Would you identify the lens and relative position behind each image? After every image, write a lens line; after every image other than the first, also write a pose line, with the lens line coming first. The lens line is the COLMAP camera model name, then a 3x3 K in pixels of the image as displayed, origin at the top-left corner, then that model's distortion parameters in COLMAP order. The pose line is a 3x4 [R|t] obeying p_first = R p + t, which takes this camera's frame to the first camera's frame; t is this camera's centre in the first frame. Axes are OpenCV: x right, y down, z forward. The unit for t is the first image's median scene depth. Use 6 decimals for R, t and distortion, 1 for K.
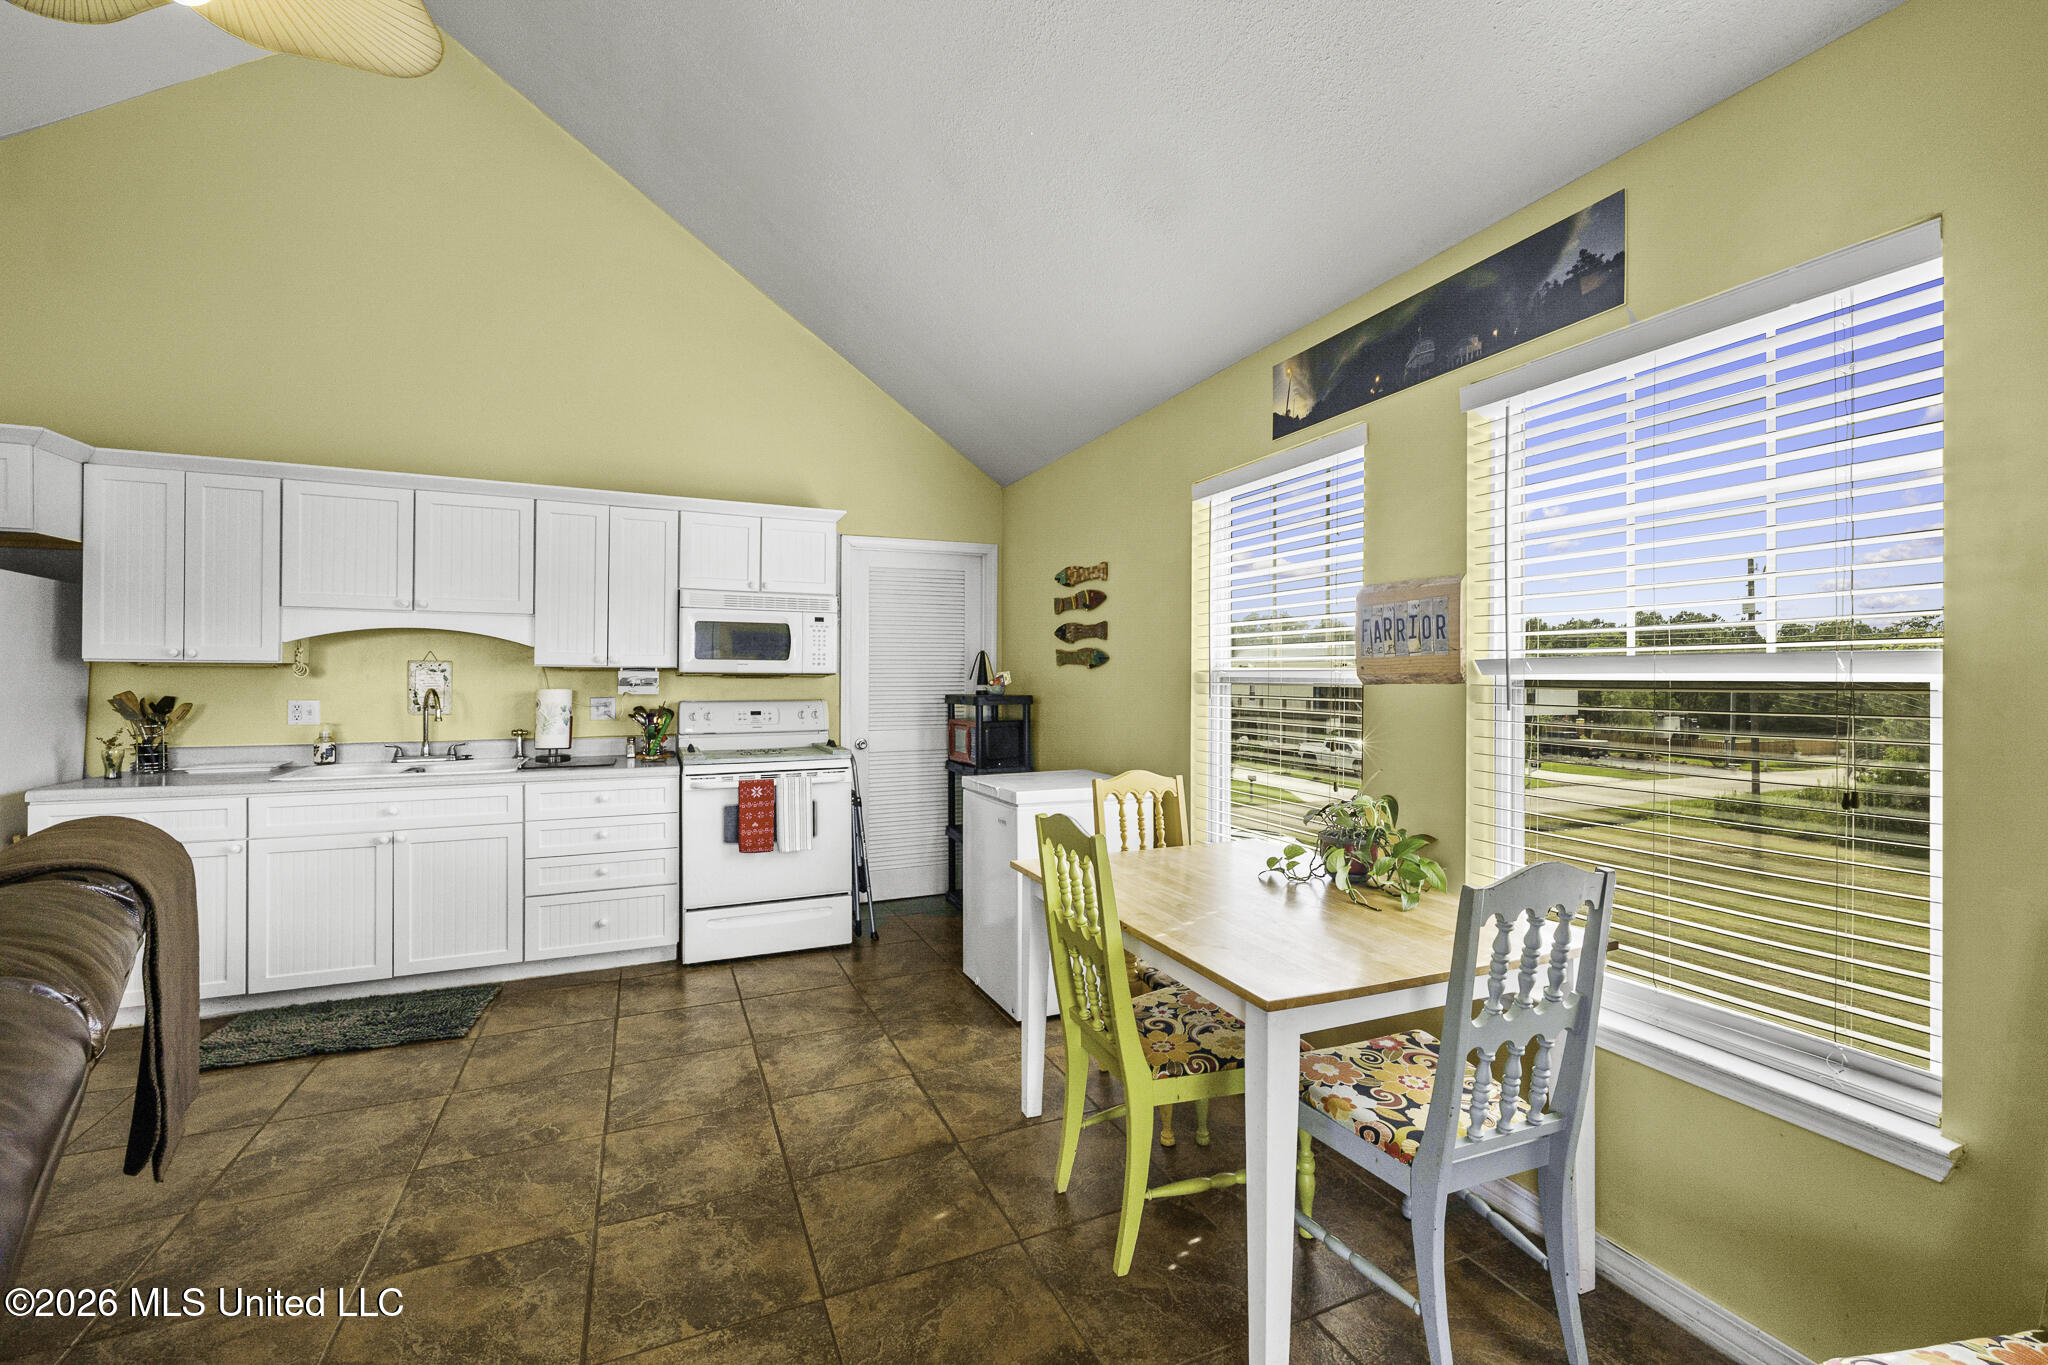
lens RADIAL K [[858.5, 0, 1020.5], [0, 858.5, 672.7], [0, 0, 1]] dist [0.001599, 0.000251]
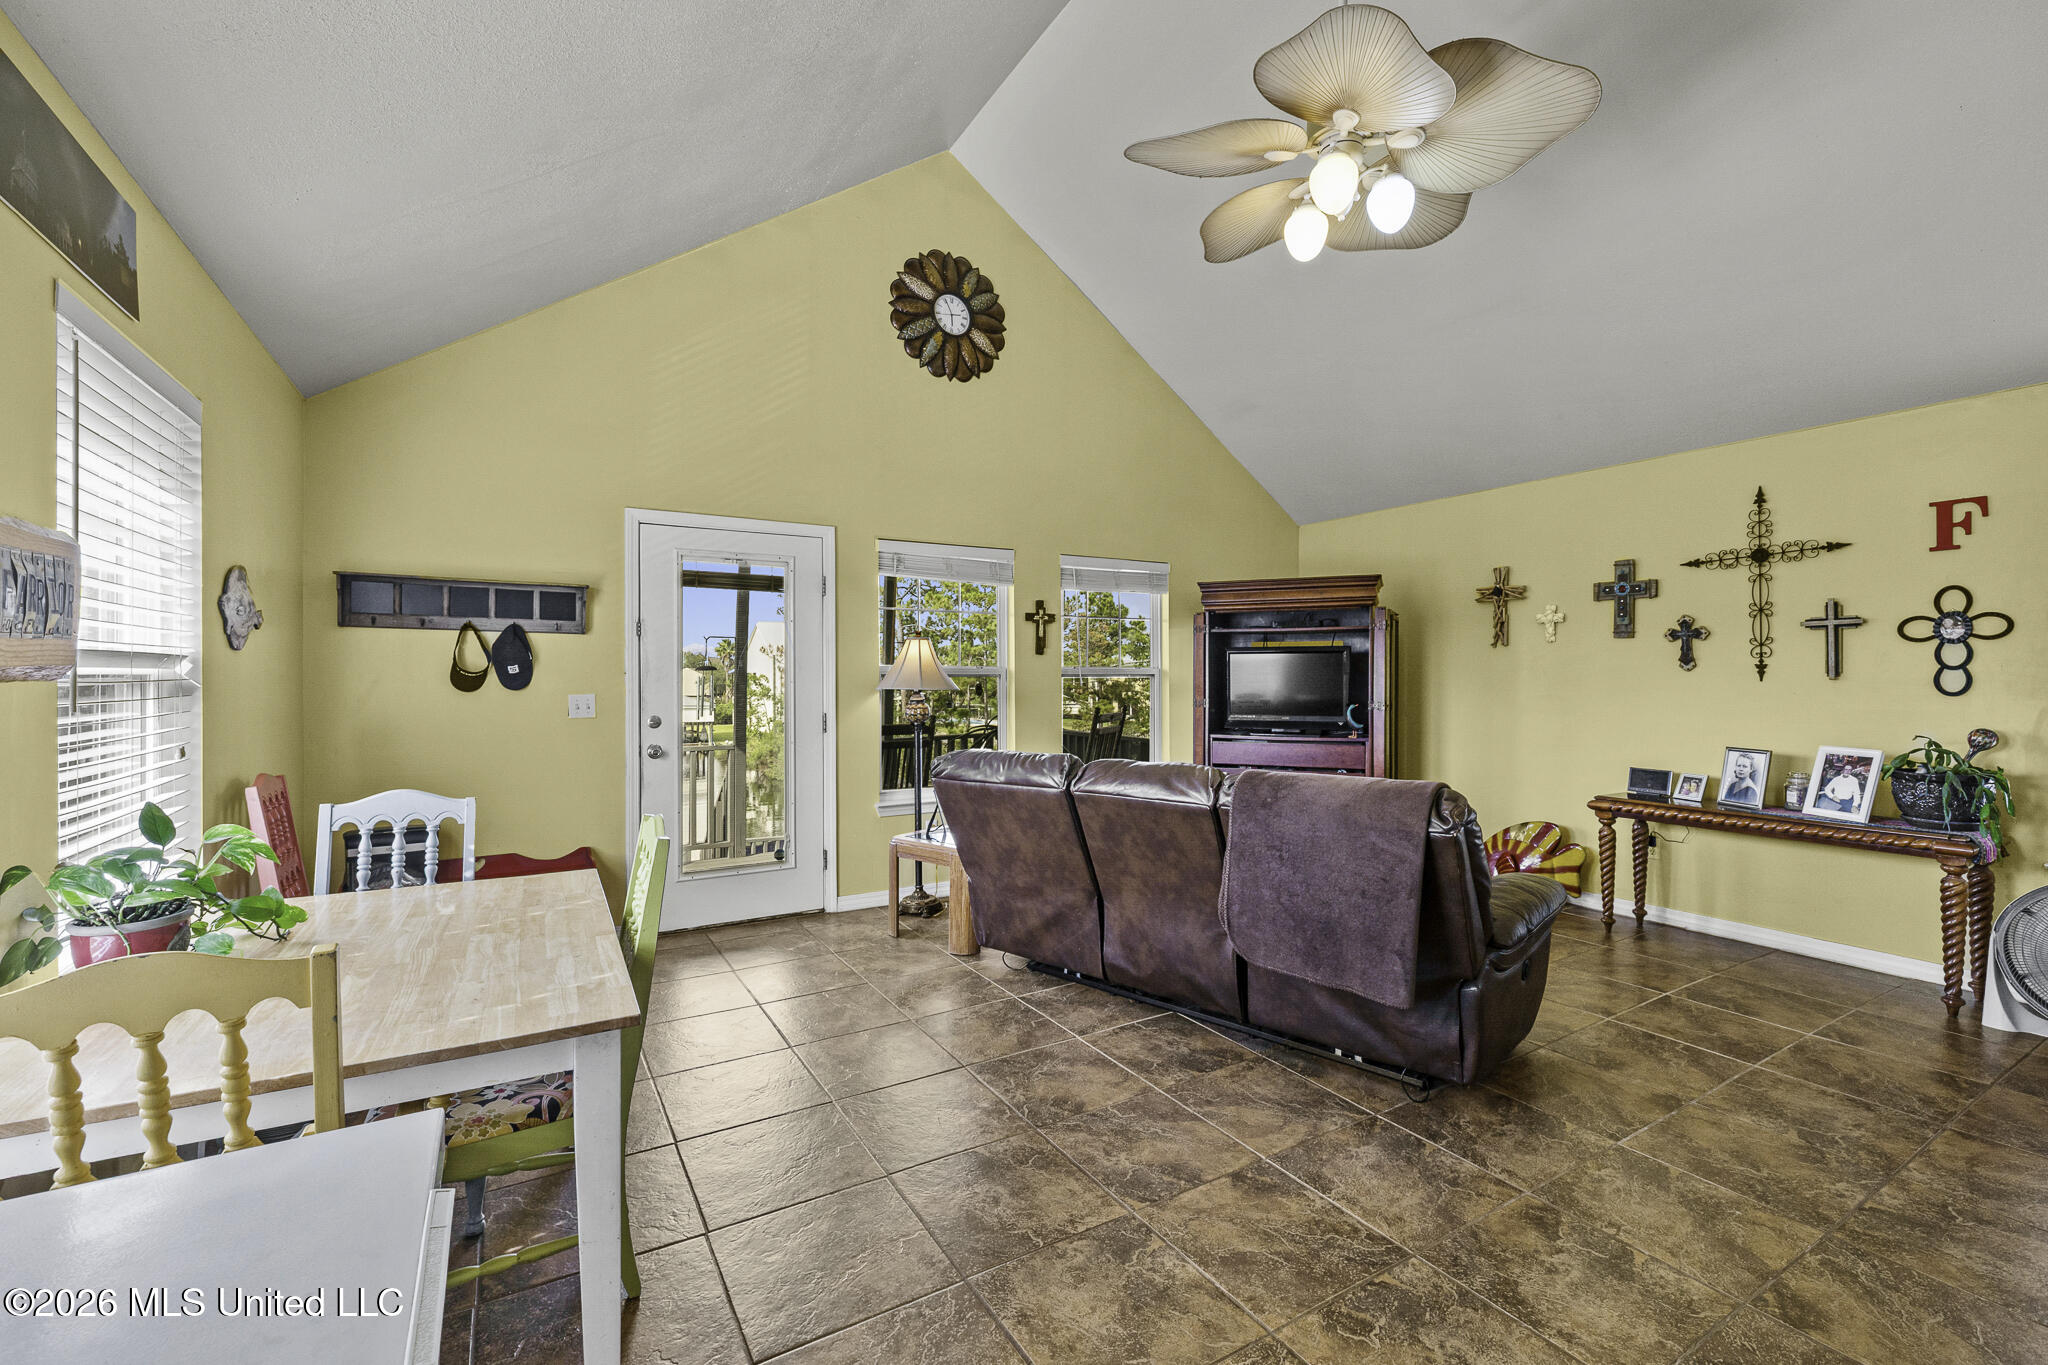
lens RADIAL K [[863.9, 0, 1024.0], [0, 863.9, 682.5], [0, 0, 1]] dist [-0.001264, -0.000173]
pose [[-0.991795, -0.004052, -0.127774, -0.133395], [-0.004520, 0.999984, 0.003371, 0.005542], [0.127759, 0.003920, -0.991798, 1.150778]]
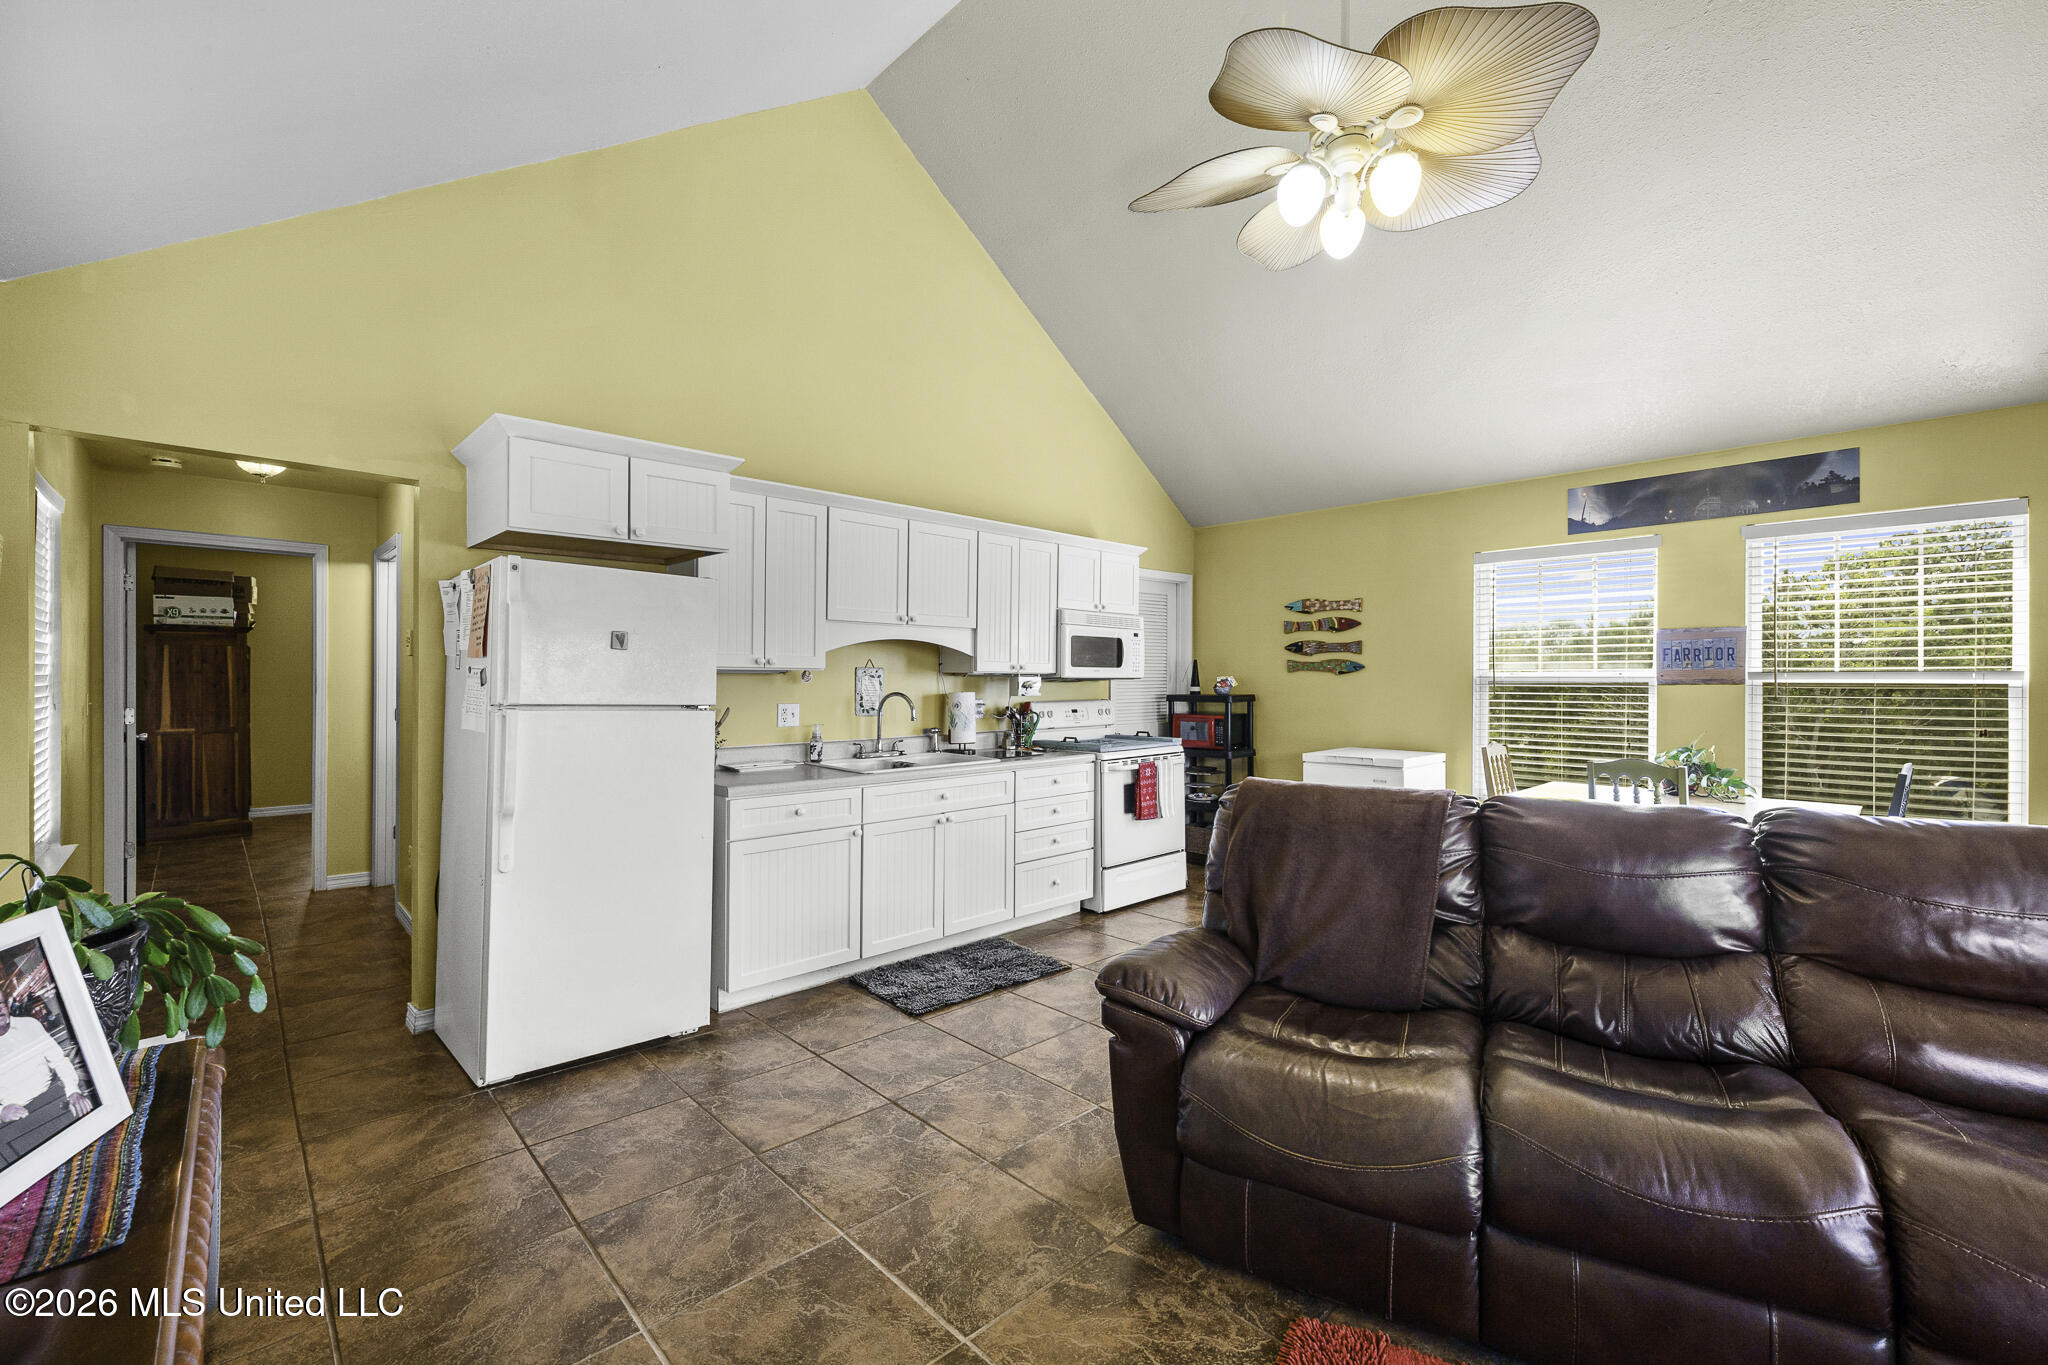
lens RADIAL K [[858.5, 0, 1020.5], [0, 858.5, 672.7], [0, 0, 1]] dist [0.001599, 0.000251]
pose [[0.939030, 0.000457, 0.343836, -1.004630], [0.000768, 0.999994, -0.003426, -0.003566], [-0.343836, 0.003481, 0.939023, -0.138453]]
